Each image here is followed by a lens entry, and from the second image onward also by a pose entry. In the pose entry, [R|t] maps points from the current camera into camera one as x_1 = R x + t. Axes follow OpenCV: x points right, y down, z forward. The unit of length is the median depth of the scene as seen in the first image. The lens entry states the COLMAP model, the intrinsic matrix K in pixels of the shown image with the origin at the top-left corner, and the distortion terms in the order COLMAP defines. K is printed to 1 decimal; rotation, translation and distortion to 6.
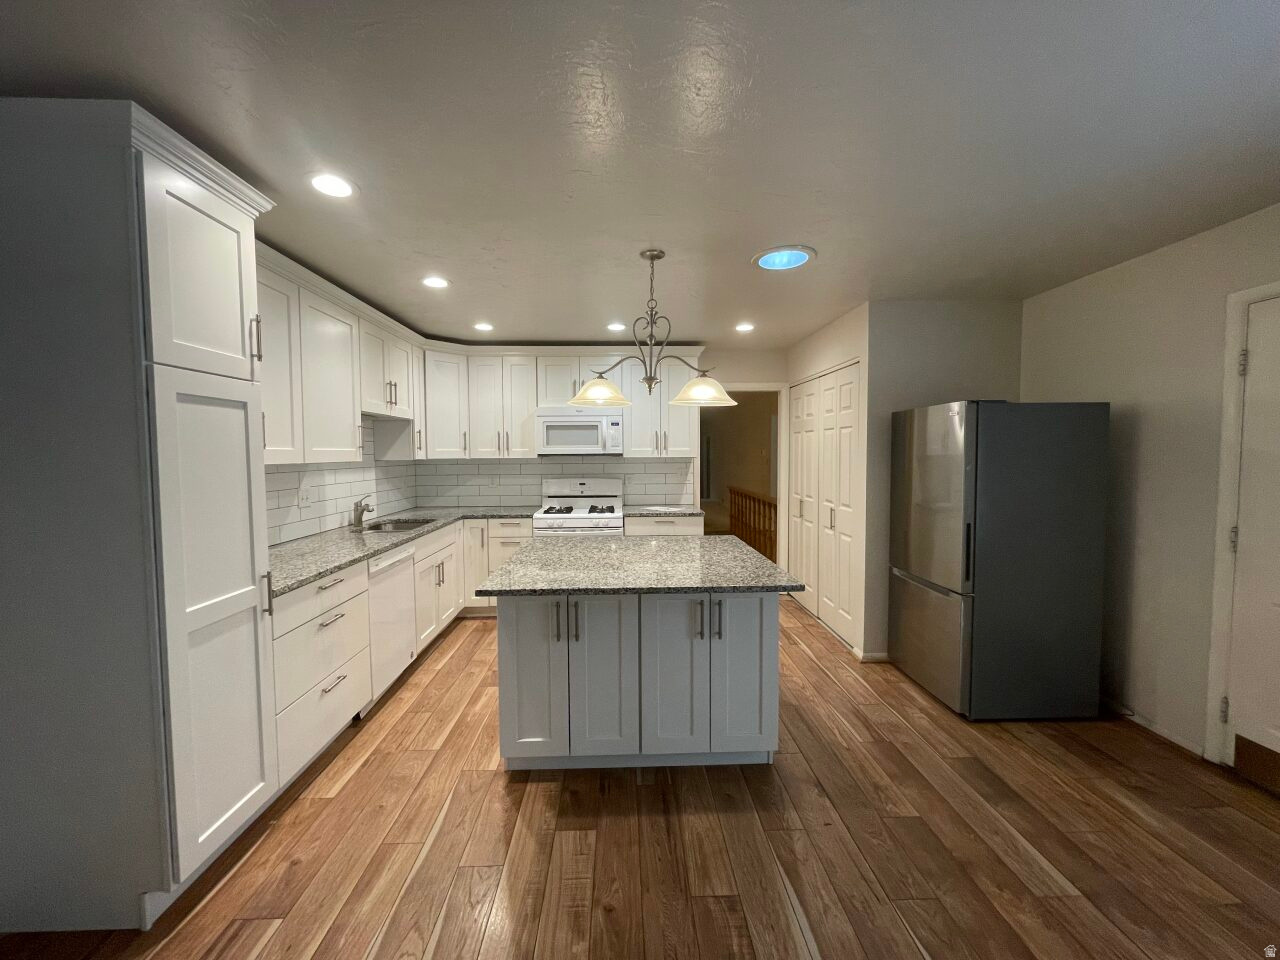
lens RADIAL K [[521.5, 0, 638.9], [0, 521.5, 481.0], [0, 0, 1]] dist [-0.003061, -0.000058]
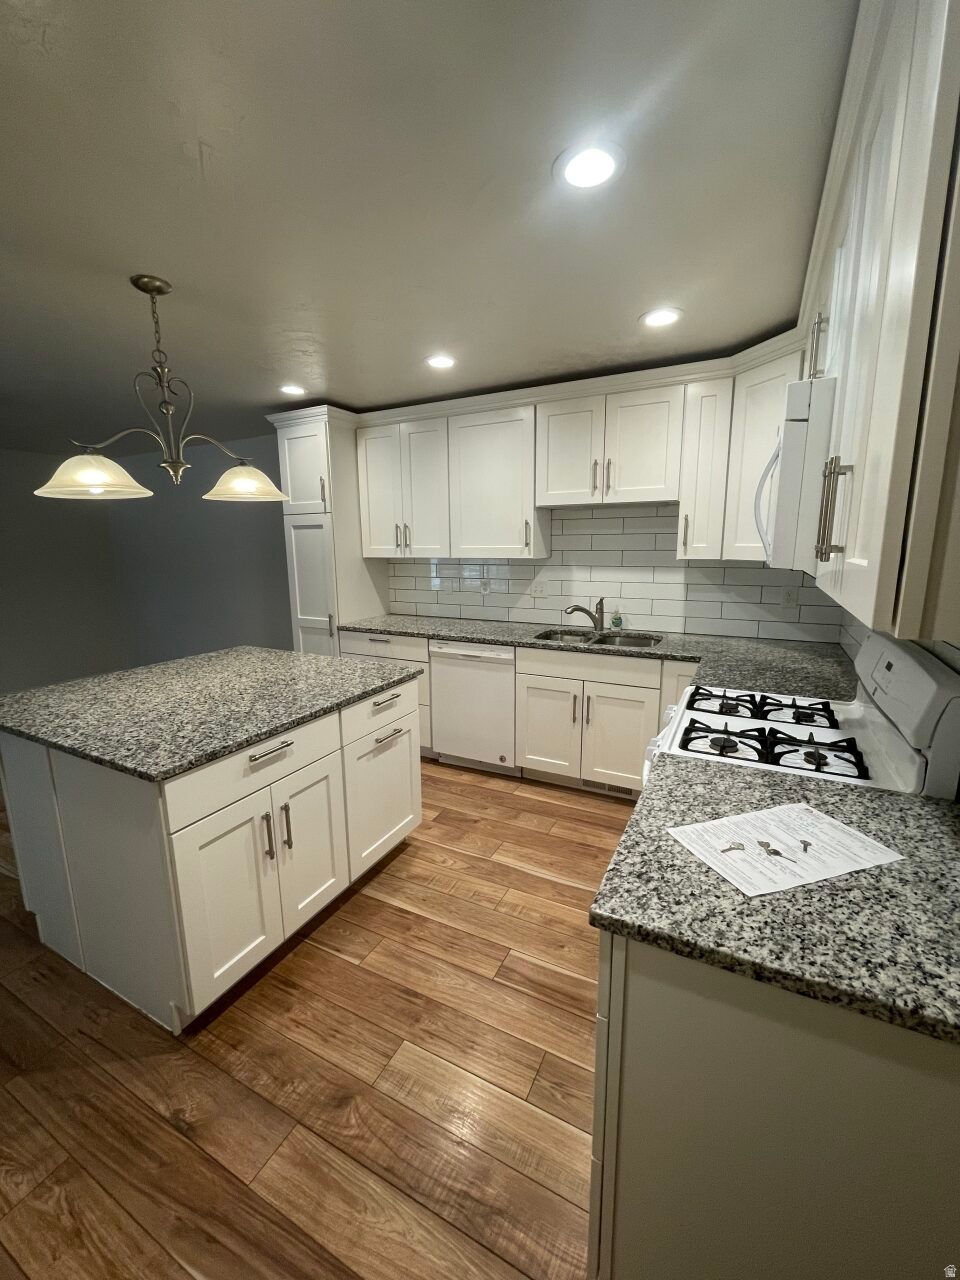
lens RADIAL K [[521.5, 0, 478.9], [0, 521.5, 636.2], [0, 0, 1]] dist [-0.003061, -0.000058]
pose [[-0.491515, 0.161174, -0.855825, 0.395078], [-0.035218, 0.978242, 0.204455, -0.092678], [0.870157, 0.130633, -0.475145, 1.413760]]
